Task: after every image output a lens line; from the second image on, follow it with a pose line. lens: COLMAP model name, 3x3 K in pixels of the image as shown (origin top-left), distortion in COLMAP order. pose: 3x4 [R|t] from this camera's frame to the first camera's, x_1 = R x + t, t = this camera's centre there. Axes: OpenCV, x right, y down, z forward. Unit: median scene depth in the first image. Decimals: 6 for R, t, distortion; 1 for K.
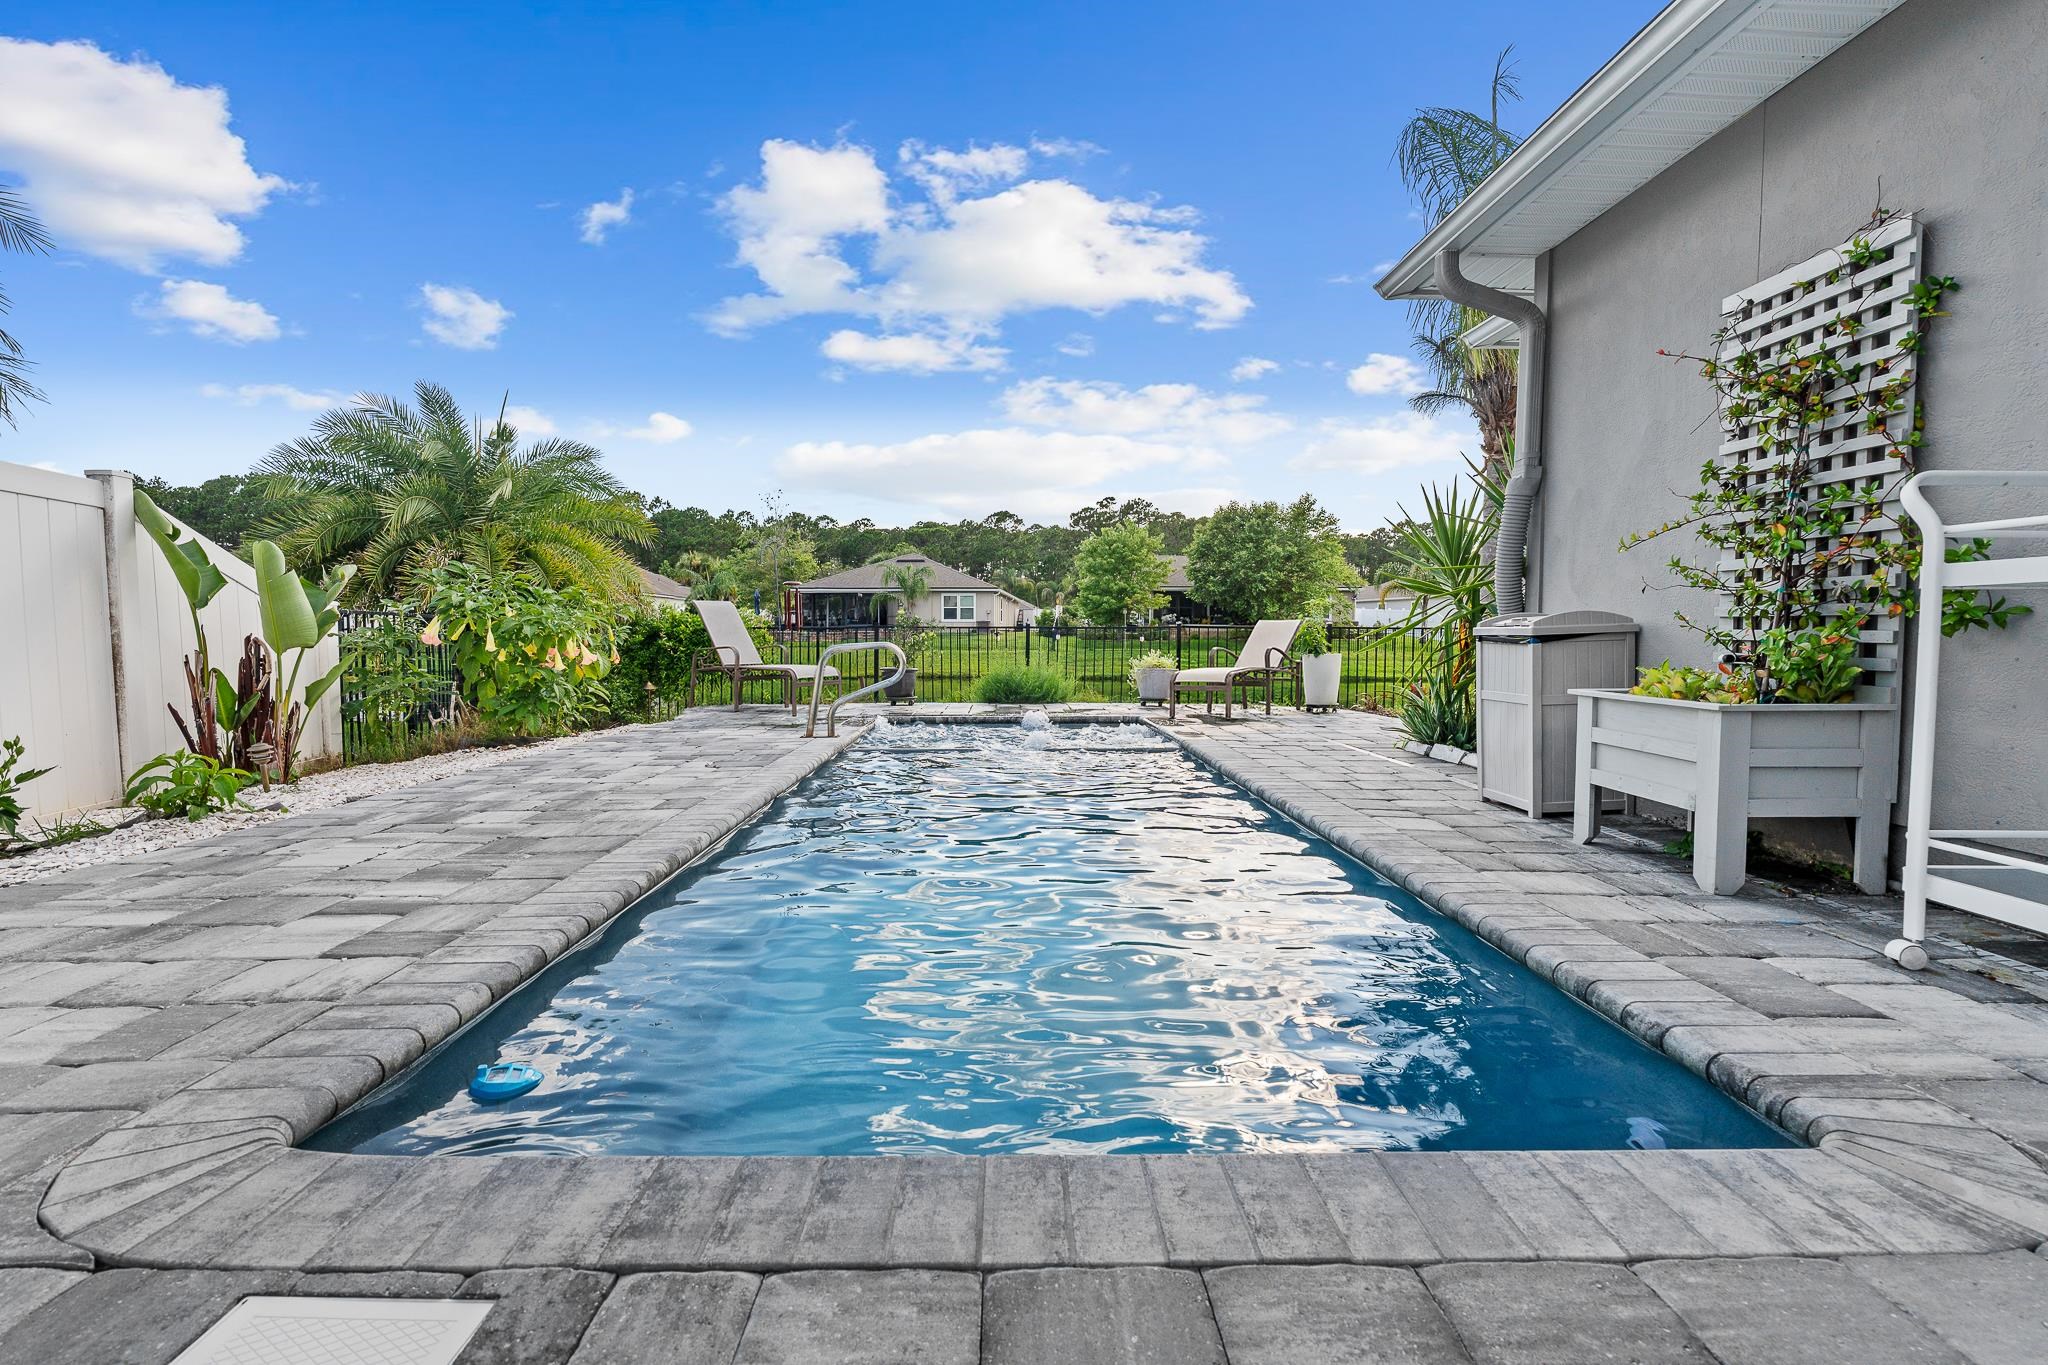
lens RADIAL K [[906.3, 0, 1027.2], [0, 906.3, 681.7], [0, 0, 1]] dist [-0.001821, -0.000120]
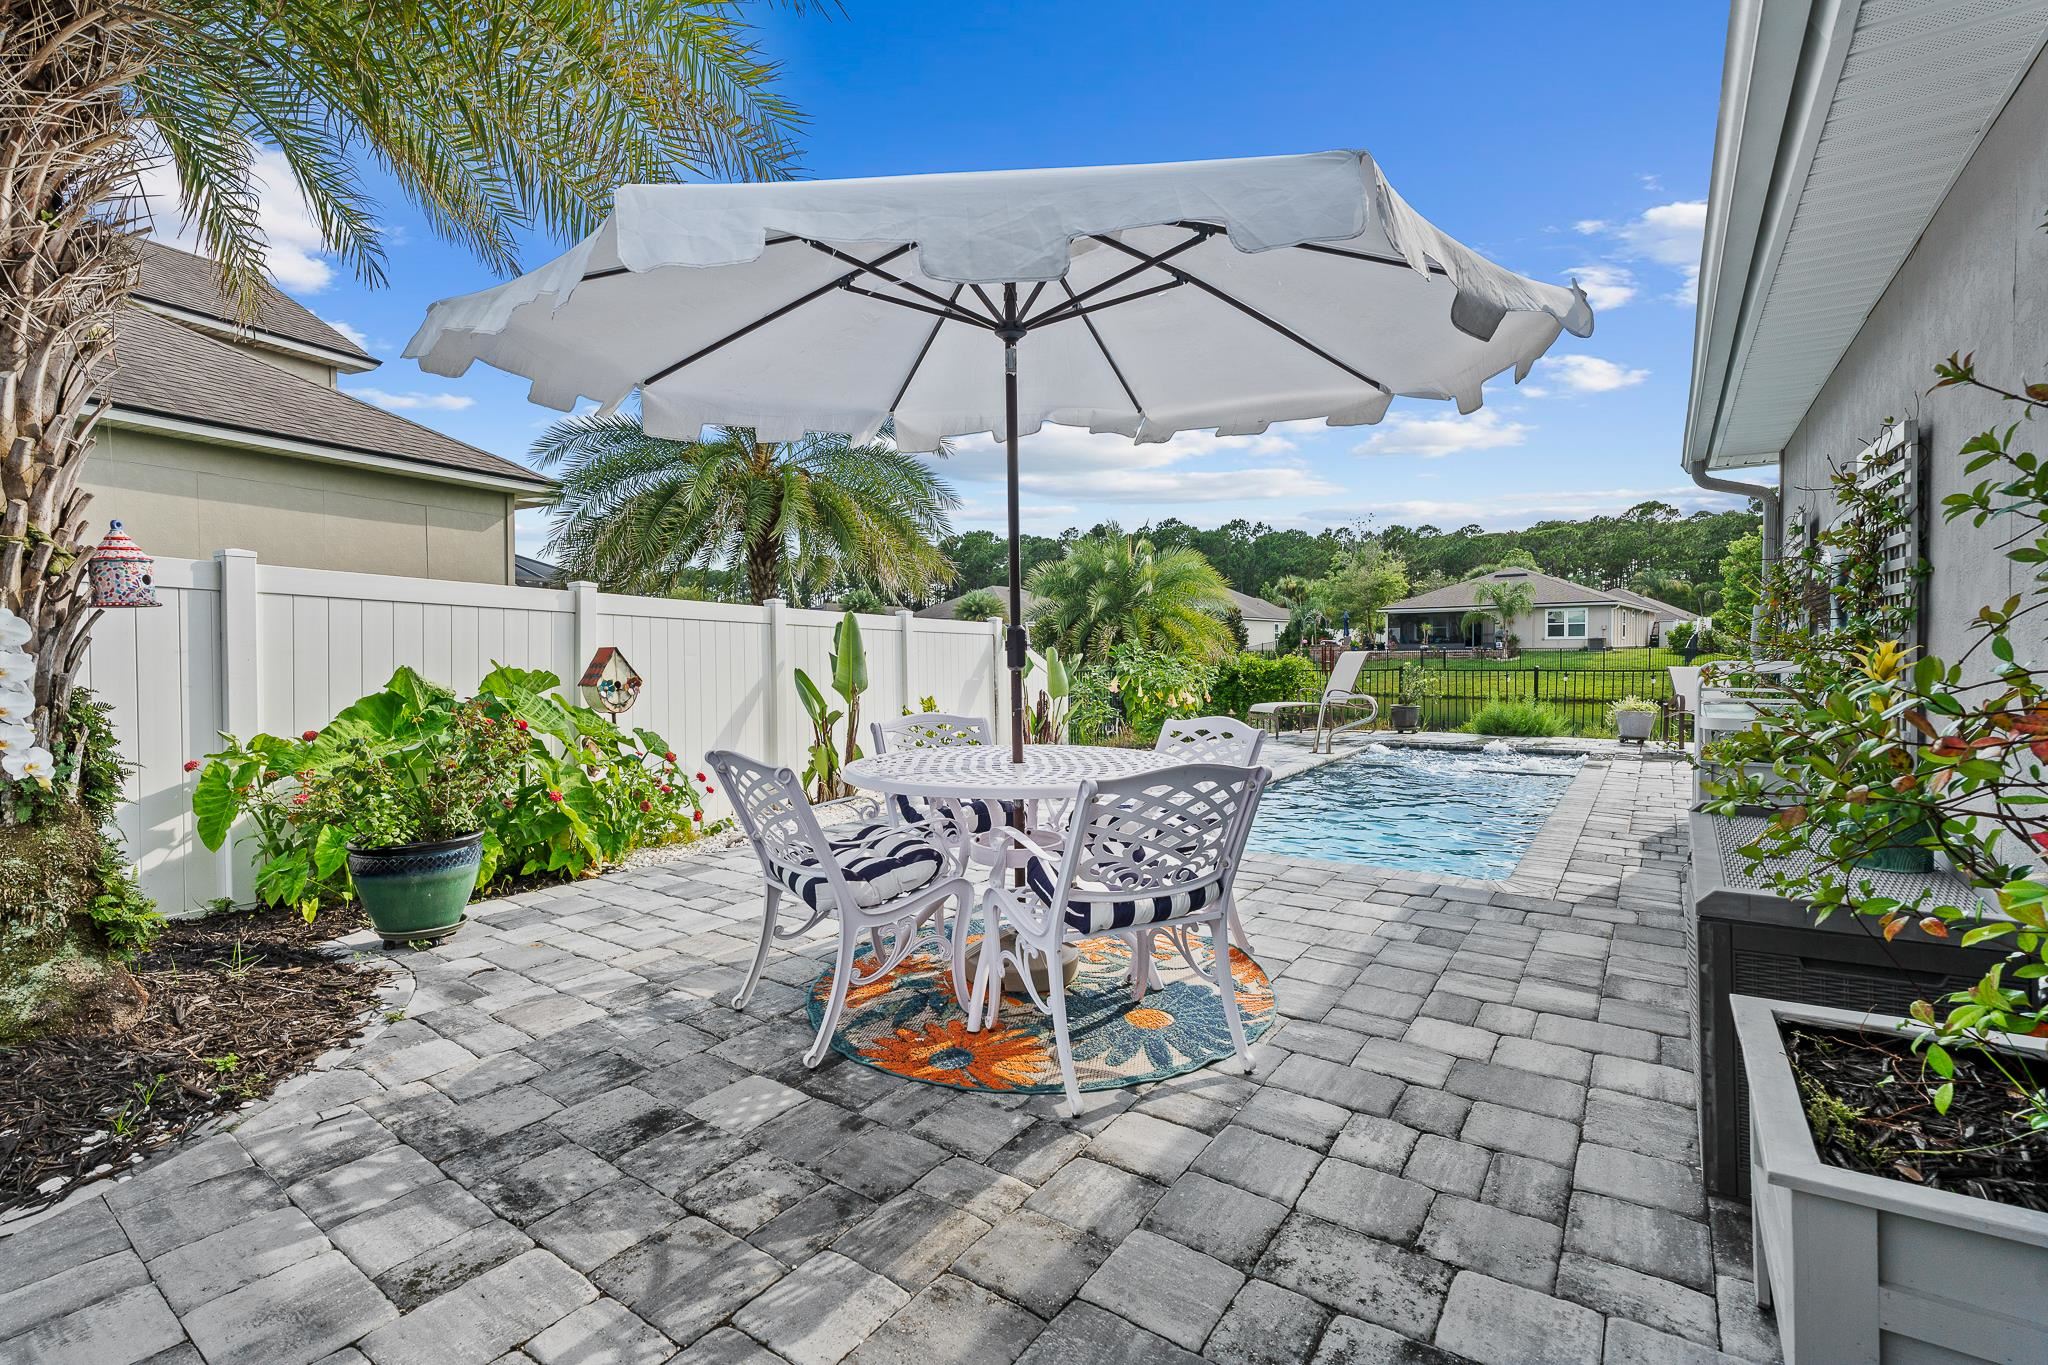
lens RADIAL K [[917.2, 0, 1027.1], [0, 917.2, 677.0], [0, 0, 1]] dist [-0.001725, 0.000986]
pose [[0.804265, 0.004395, -0.594255, 0.204277], [-0.016598, 0.999749, -0.015070, -0.026823], [0.594039, 0.021984, 0.804136, -0.396079]]
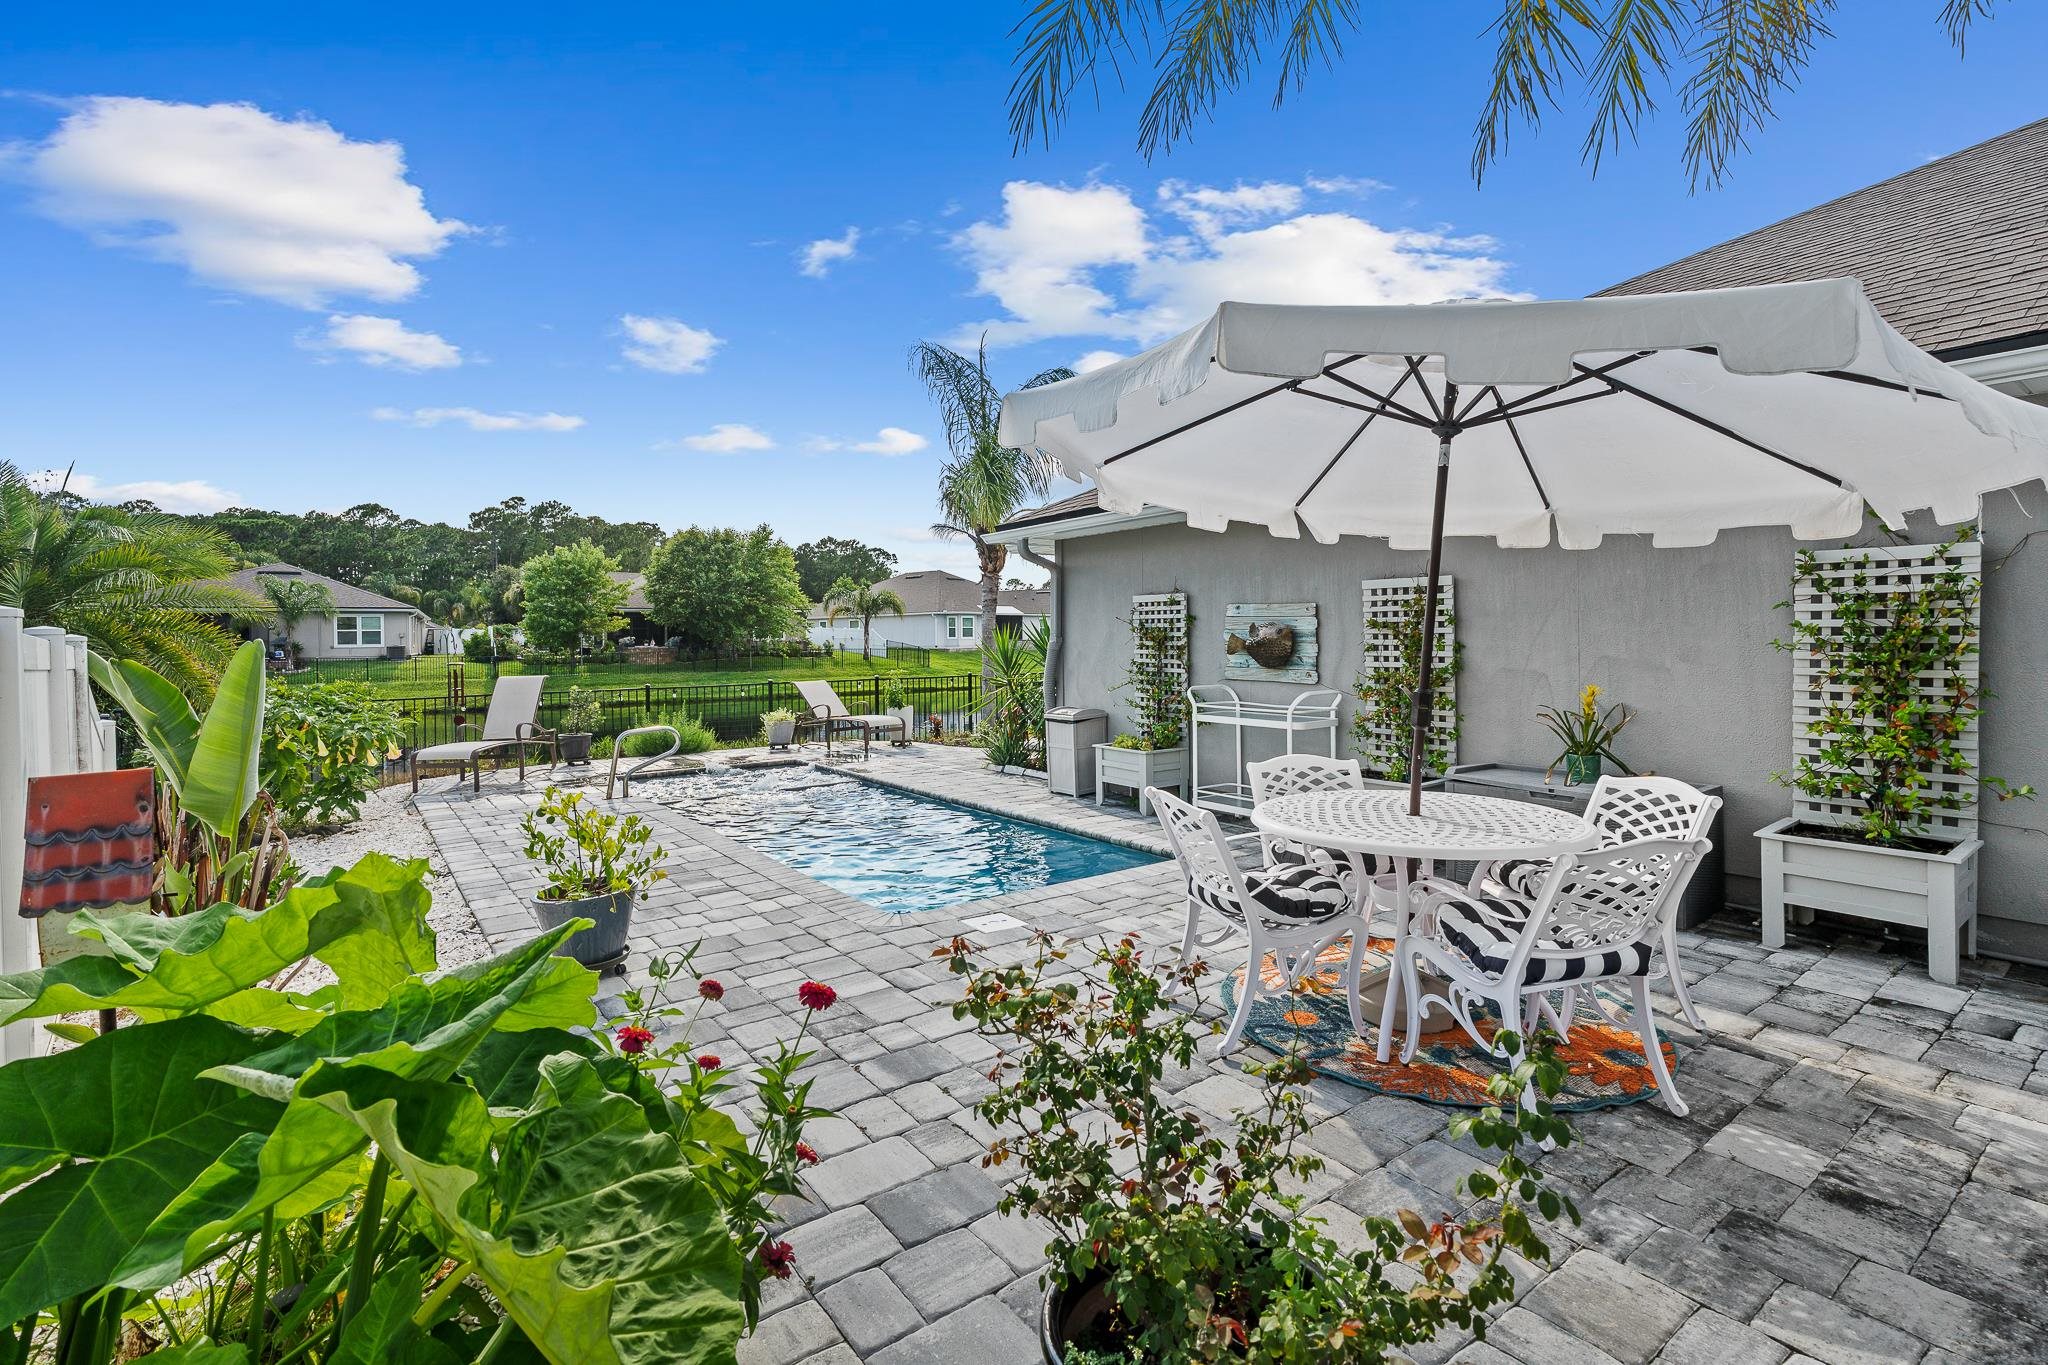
lens RADIAL K [[926.9, 0, 1023.2], [0, 926.9, 663.3], [0, 0, 1]] dist [-0.003676, 0.001321]
pose [[0.820423, -0.028630, 0.571039, -0.343550], [0.044717, 0.998899, -0.014164, -0.063264], [-0.570005, 0.037155, 0.820801, -0.340853]]
